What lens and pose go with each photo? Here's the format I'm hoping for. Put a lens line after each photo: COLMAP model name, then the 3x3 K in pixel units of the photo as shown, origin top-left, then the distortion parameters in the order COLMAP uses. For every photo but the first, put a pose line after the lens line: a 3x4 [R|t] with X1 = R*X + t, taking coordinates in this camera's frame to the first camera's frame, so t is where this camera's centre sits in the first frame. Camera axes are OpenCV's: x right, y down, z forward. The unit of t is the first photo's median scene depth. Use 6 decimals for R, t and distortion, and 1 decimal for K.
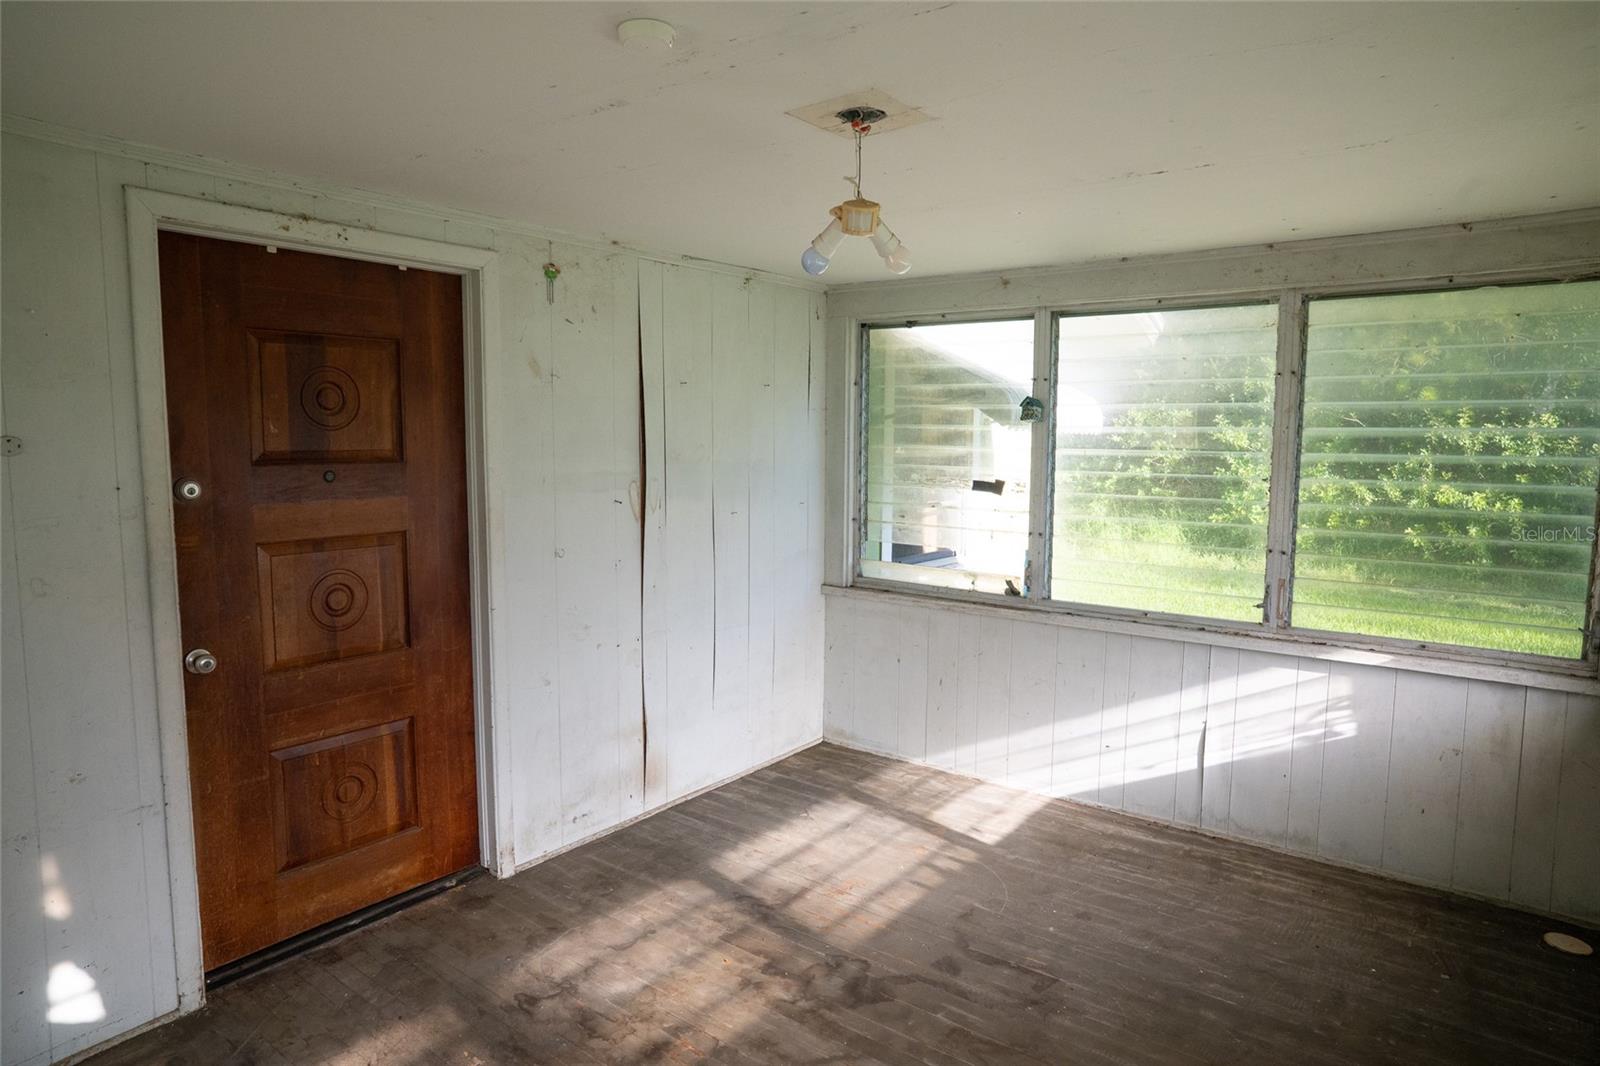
lens RADIAL K [[949.1, 0, 795.7], [0, 949.1, 530.0], [0, 0, 1]] dist [-0.065427, 0.049805]
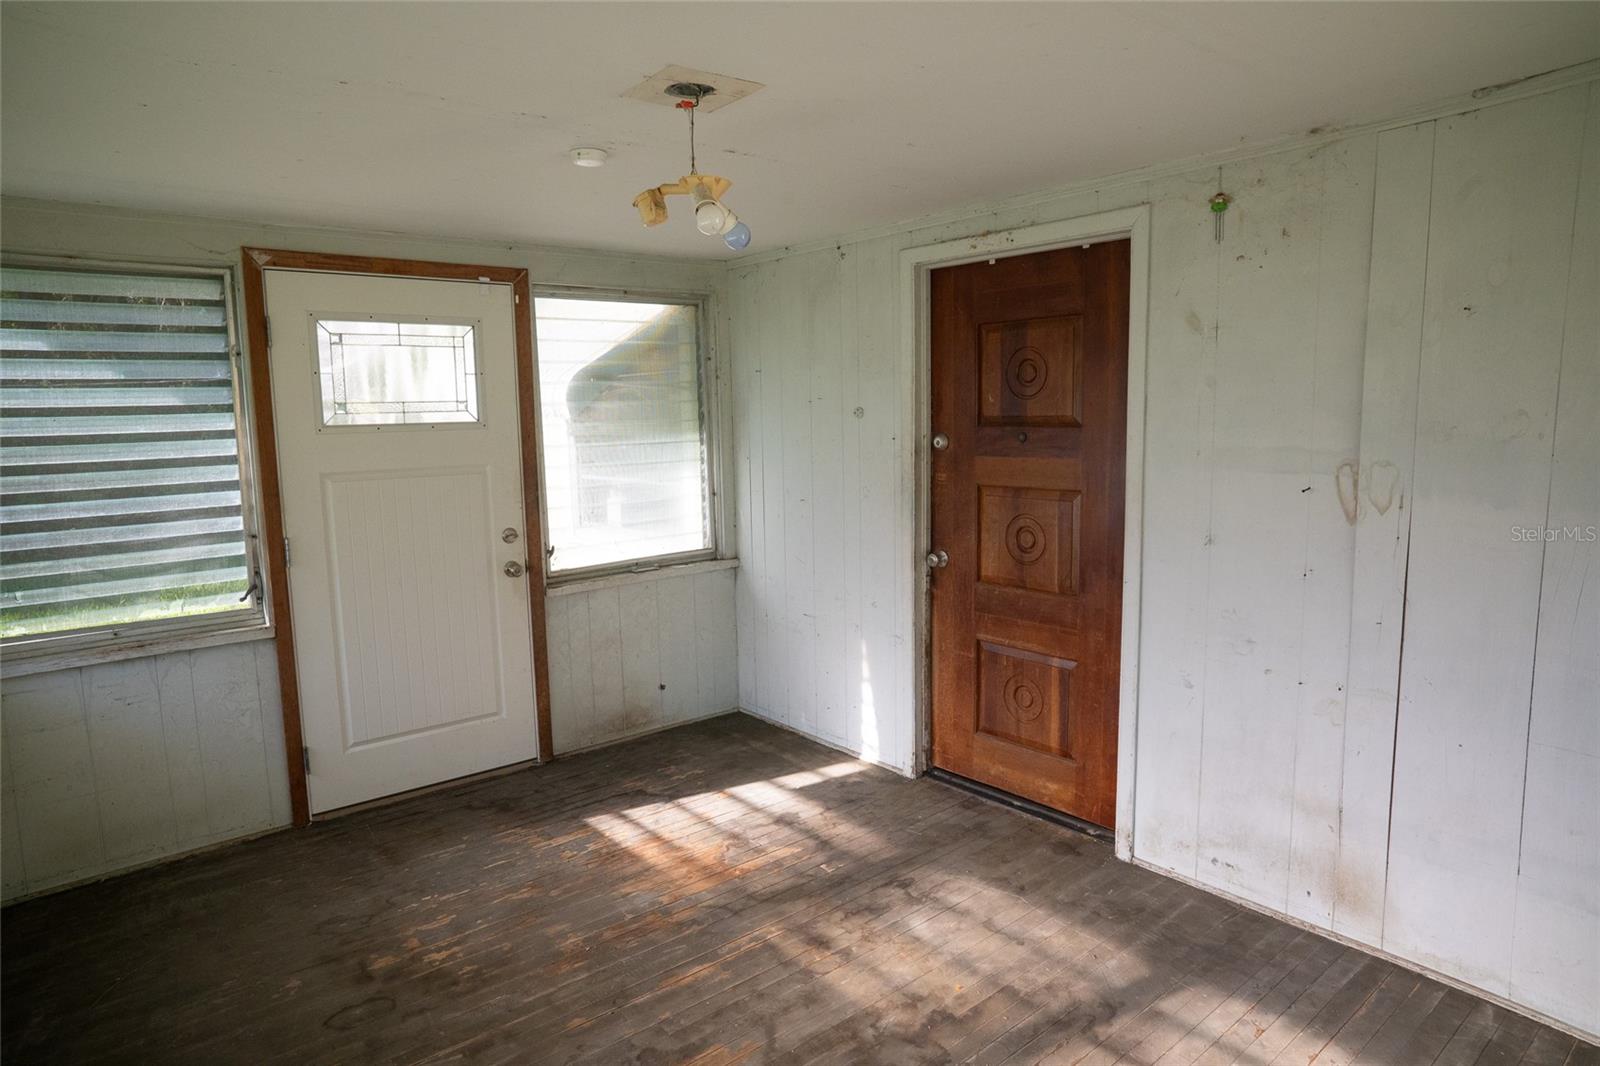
lens RADIAL K [[949.1, 0, 802.0], [0, 949.1, 534.3], [0, 0, 1]] dist [-0.065427, 0.049805]
pose [[-0.219927, 0.127538, -0.967143, 0.714022], [-0.078968, 0.985836, 0.147960, -0.084788], [0.972315, 0.108914, -0.206741, 0.911910]]
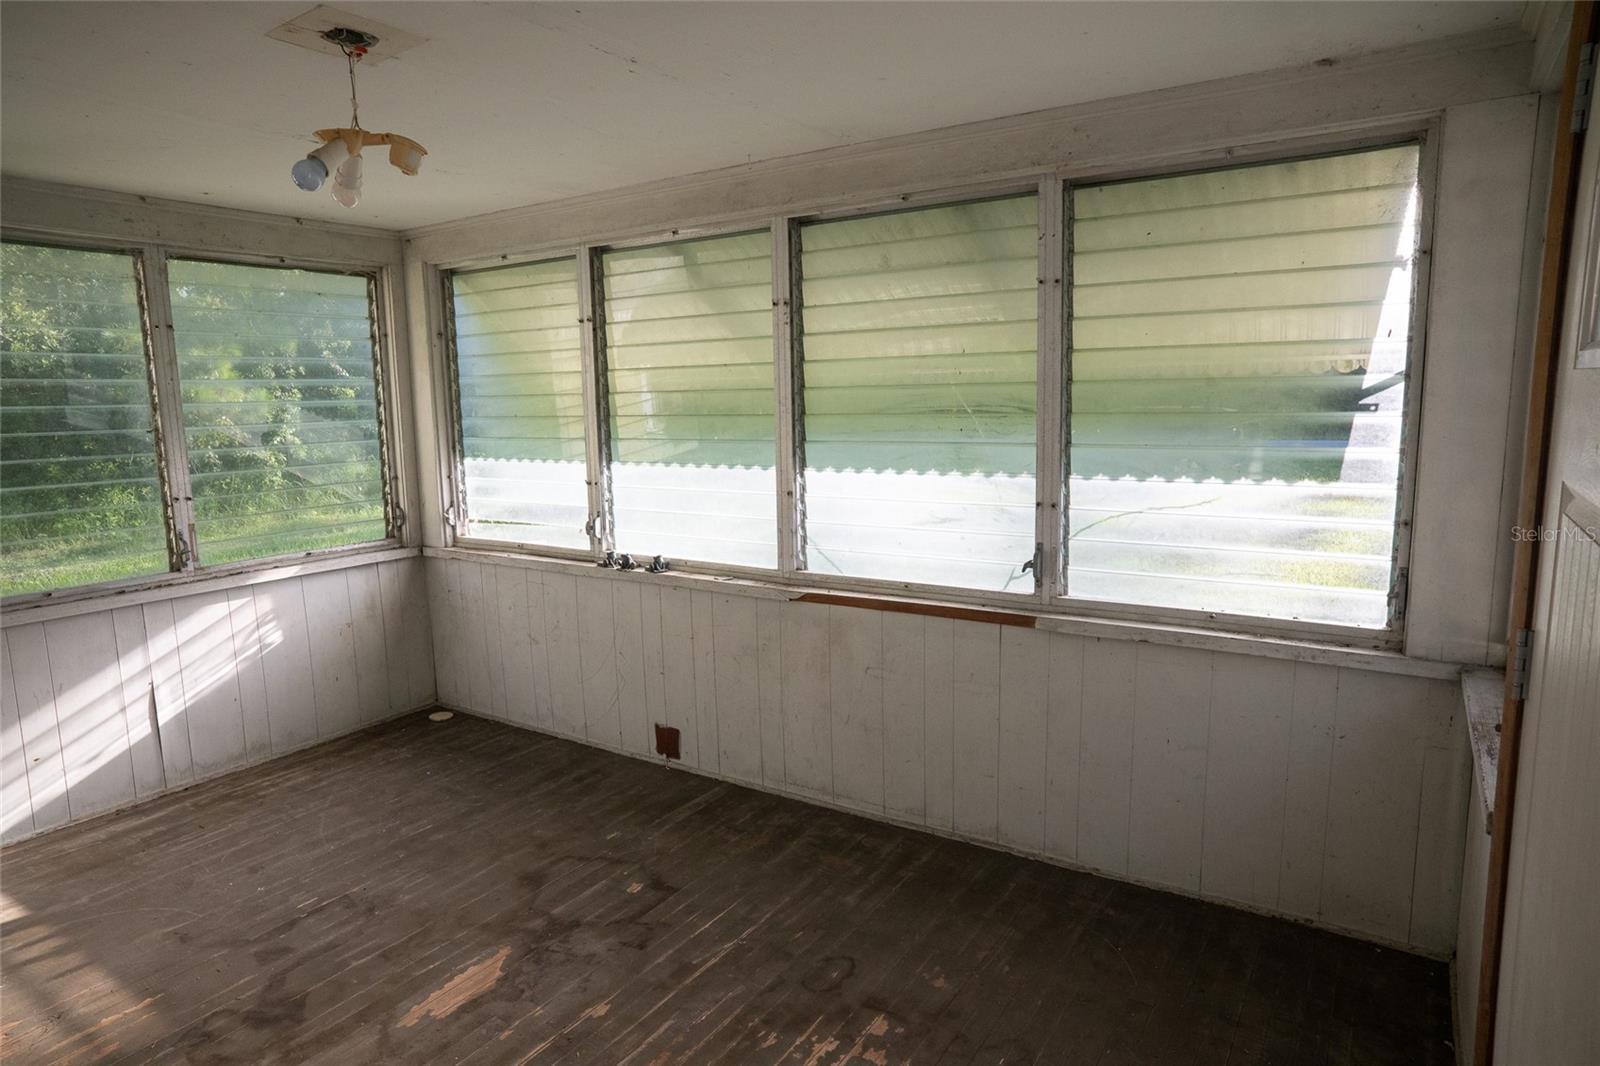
lens RADIAL K [[949.1, 0, 800.0], [0, 949.1, 529.5], [0, 0, 1]] dist [-0.065427, 0.049805]
pose [[-0.075367, -0.145463, 0.986489, -0.657825], [0.121059, 0.980650, 0.153851, -0.022310], [-0.989780, 0.131019, -0.056299, 0.439091]]
